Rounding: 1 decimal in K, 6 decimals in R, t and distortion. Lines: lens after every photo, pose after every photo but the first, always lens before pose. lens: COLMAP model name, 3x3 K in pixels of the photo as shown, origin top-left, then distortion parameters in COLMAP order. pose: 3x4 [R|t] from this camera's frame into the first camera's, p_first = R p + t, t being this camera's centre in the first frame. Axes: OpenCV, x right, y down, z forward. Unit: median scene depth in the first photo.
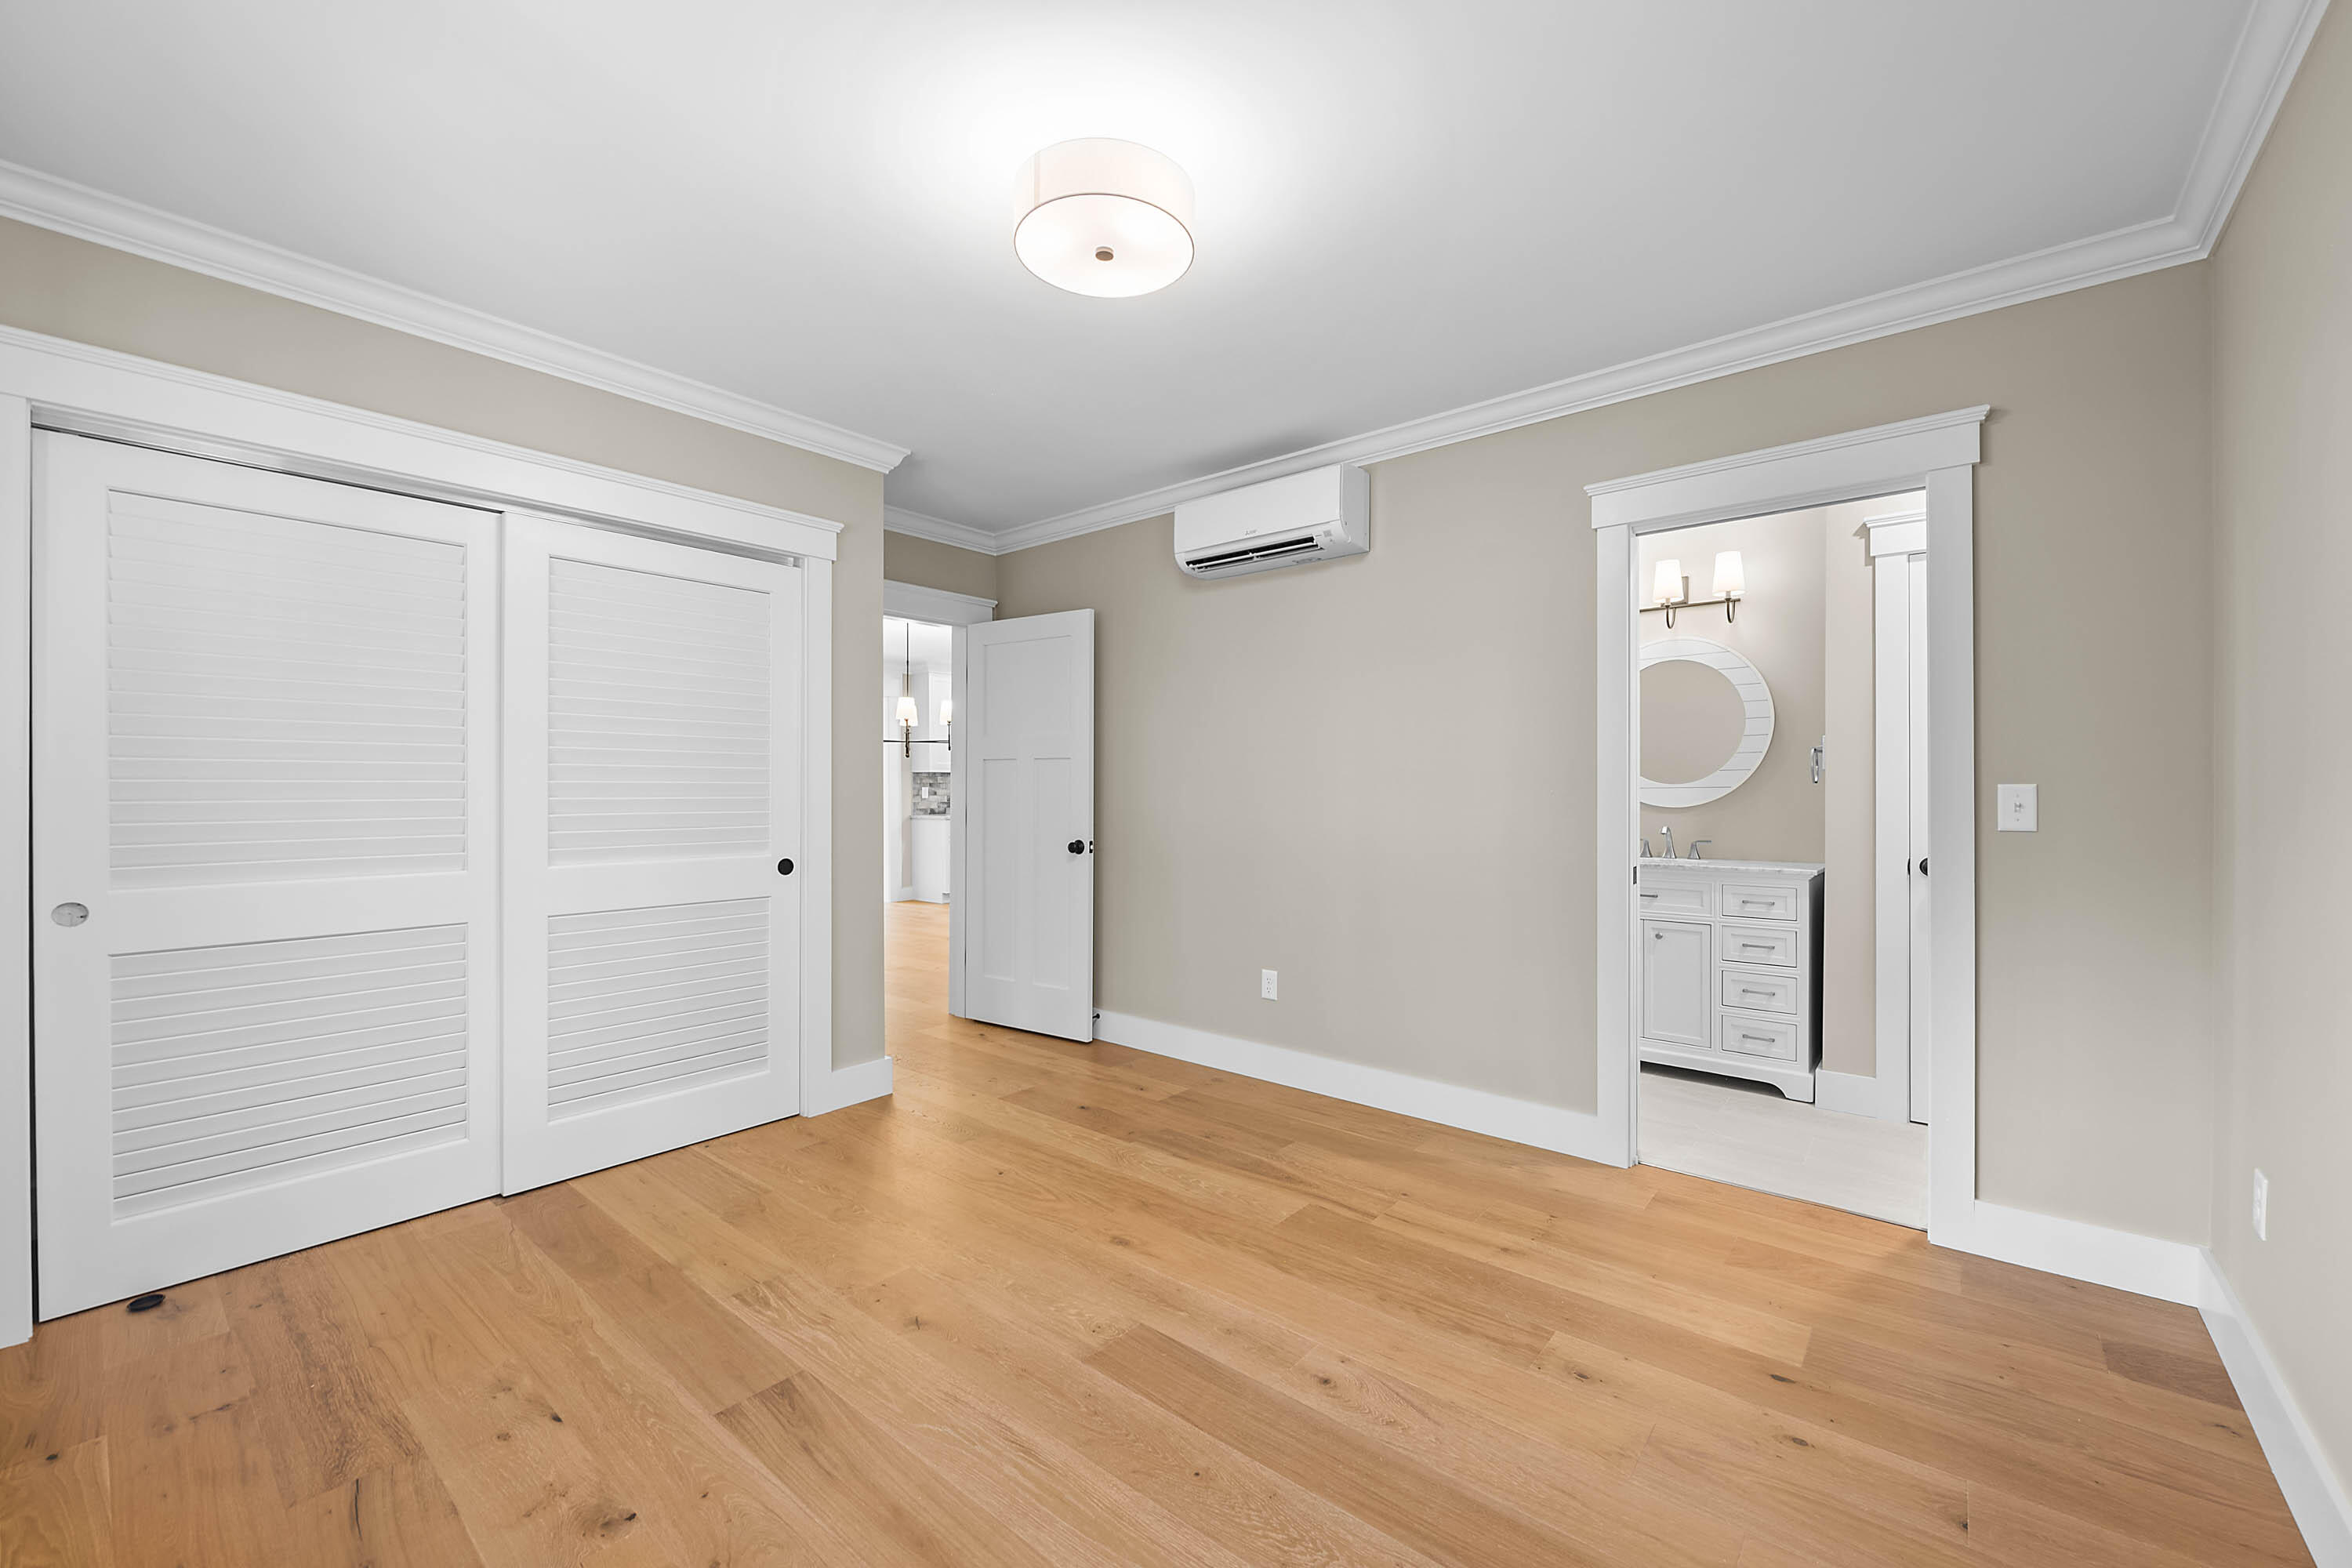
lens RADIAL K [[933.6, 0, 1174.6], [0, 933.6, 772.8], [0, 0, 1]] dist [-0.000116, -0.003381]
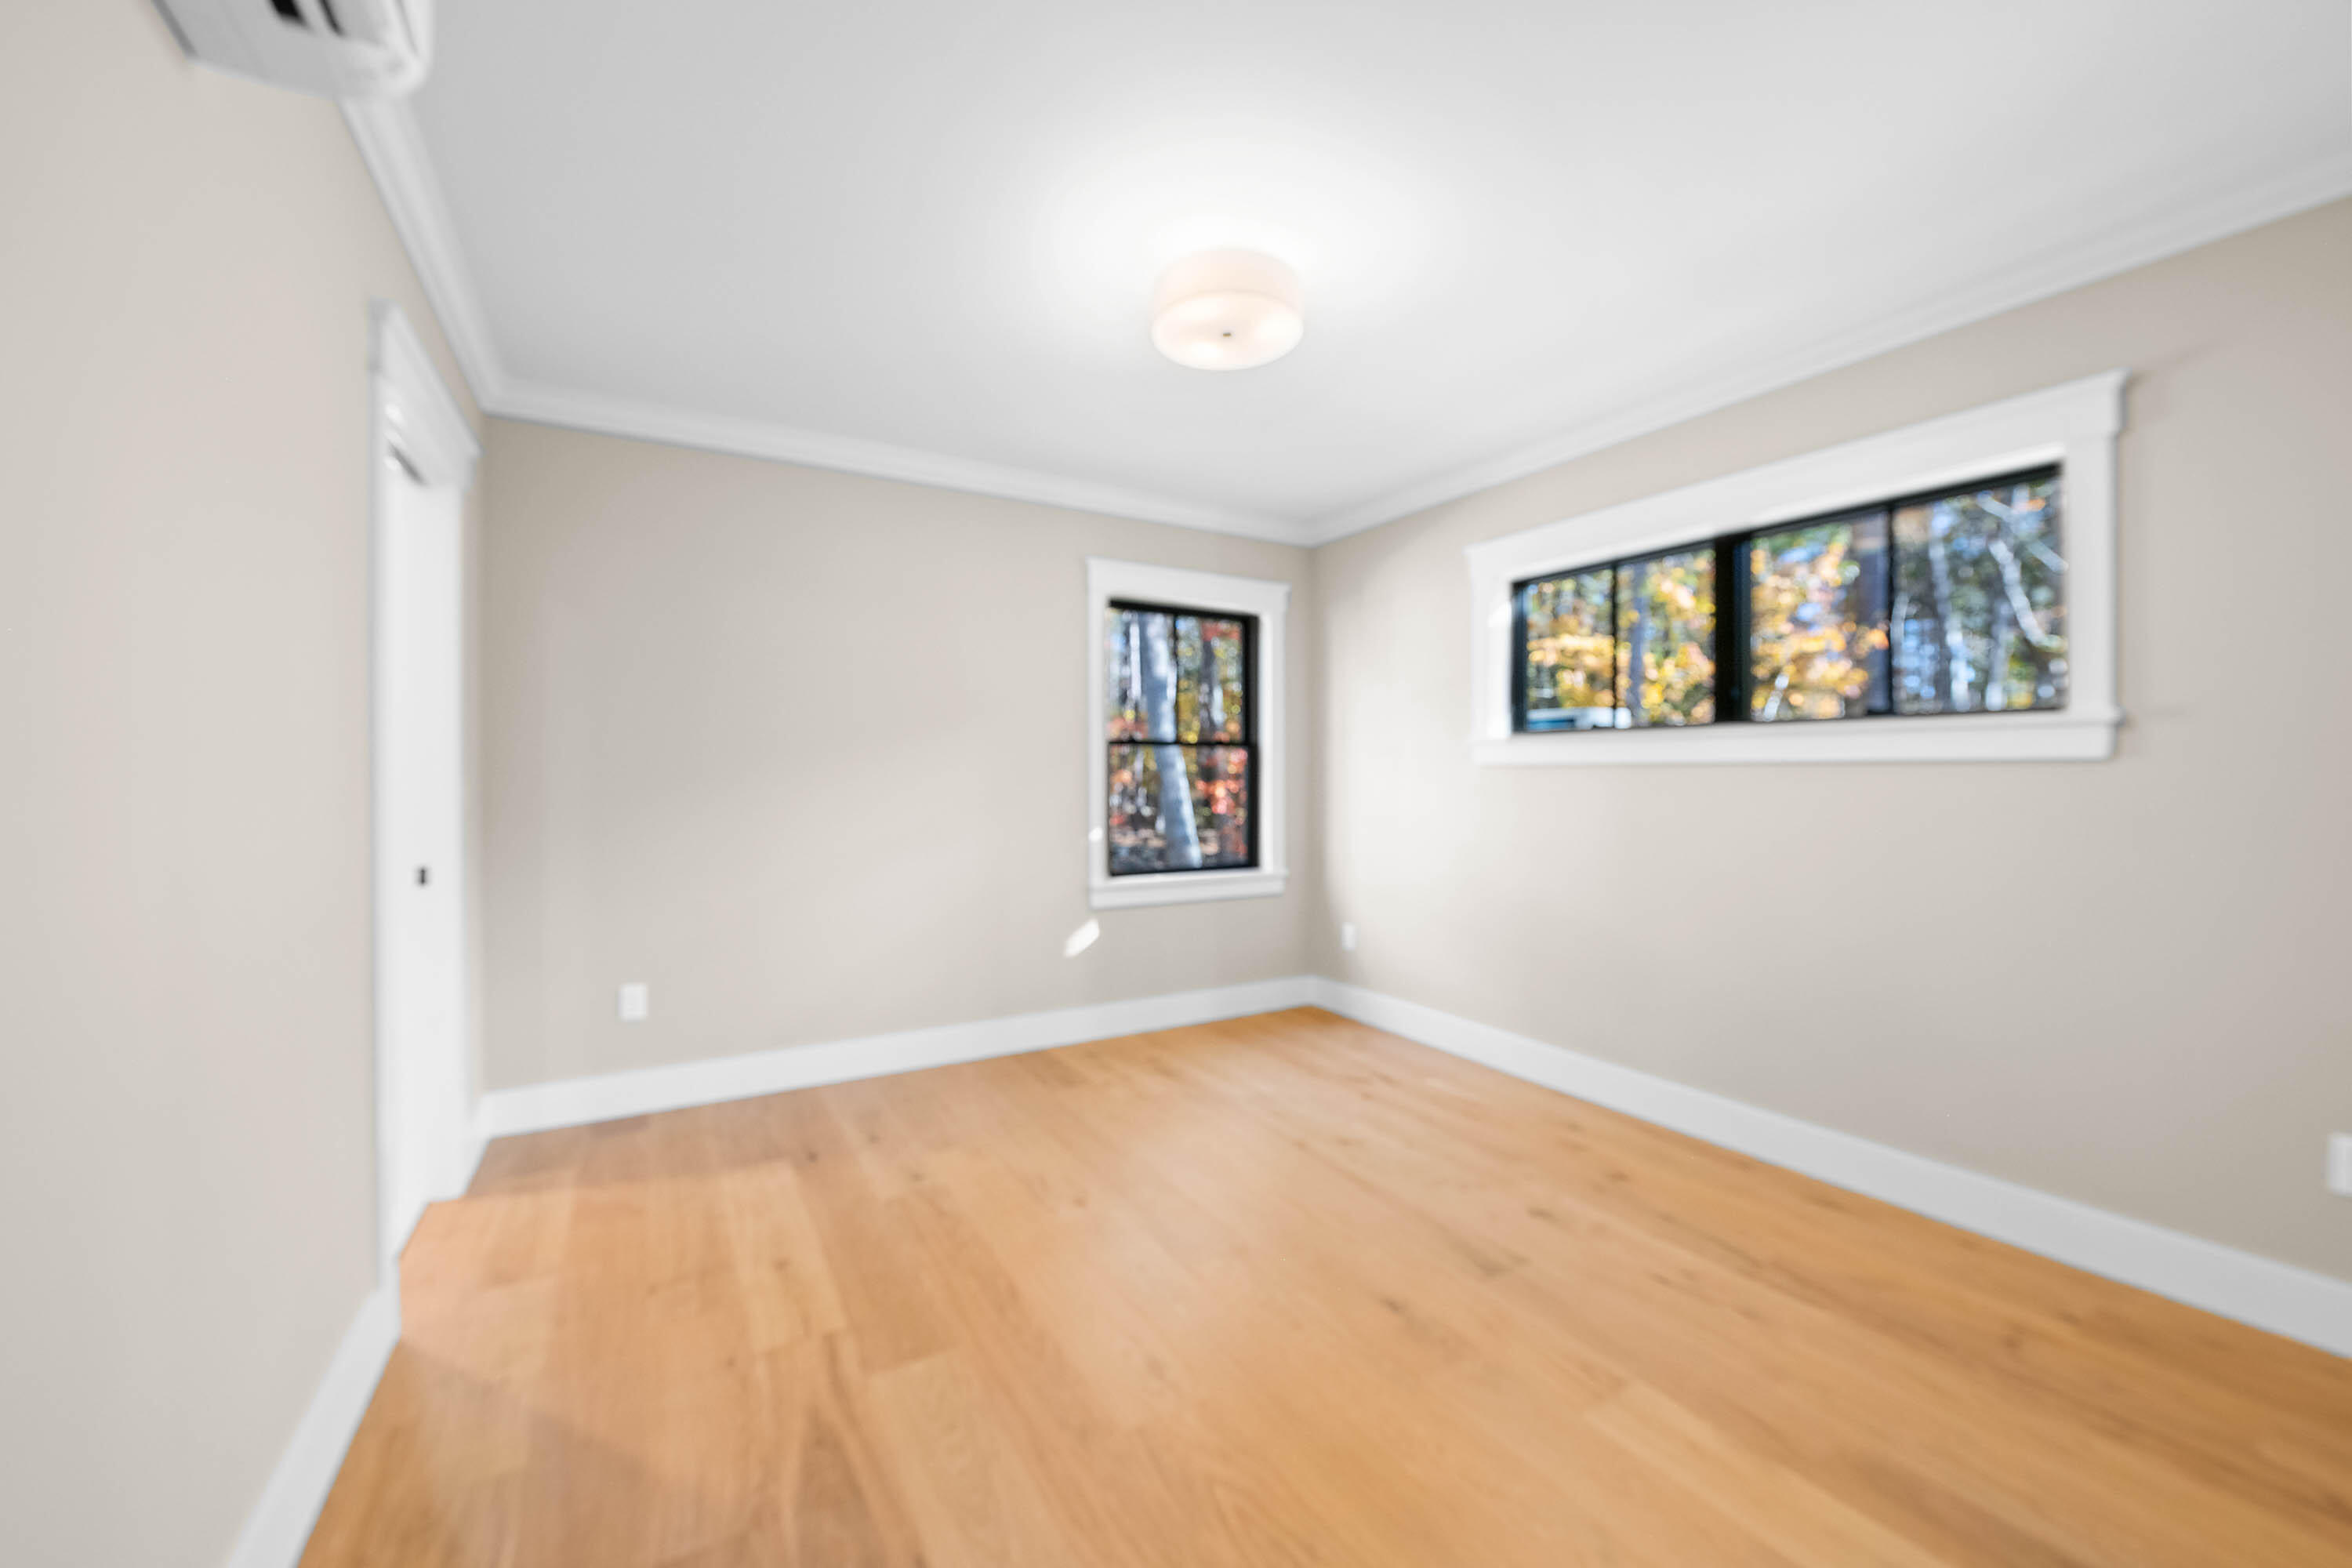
lens RADIAL K [[933.6, 0, 1174.6], [0, 933.6, 772.8], [0, 0, 1]] dist [-0.000116, -0.003381]
pose [[-0.941485, -0.006349, 0.336994, -0.255085], [-0.009103, 0.999937, -0.006594, 0.011806], [-0.336931, -0.009276, -0.941484, 1.332513]]
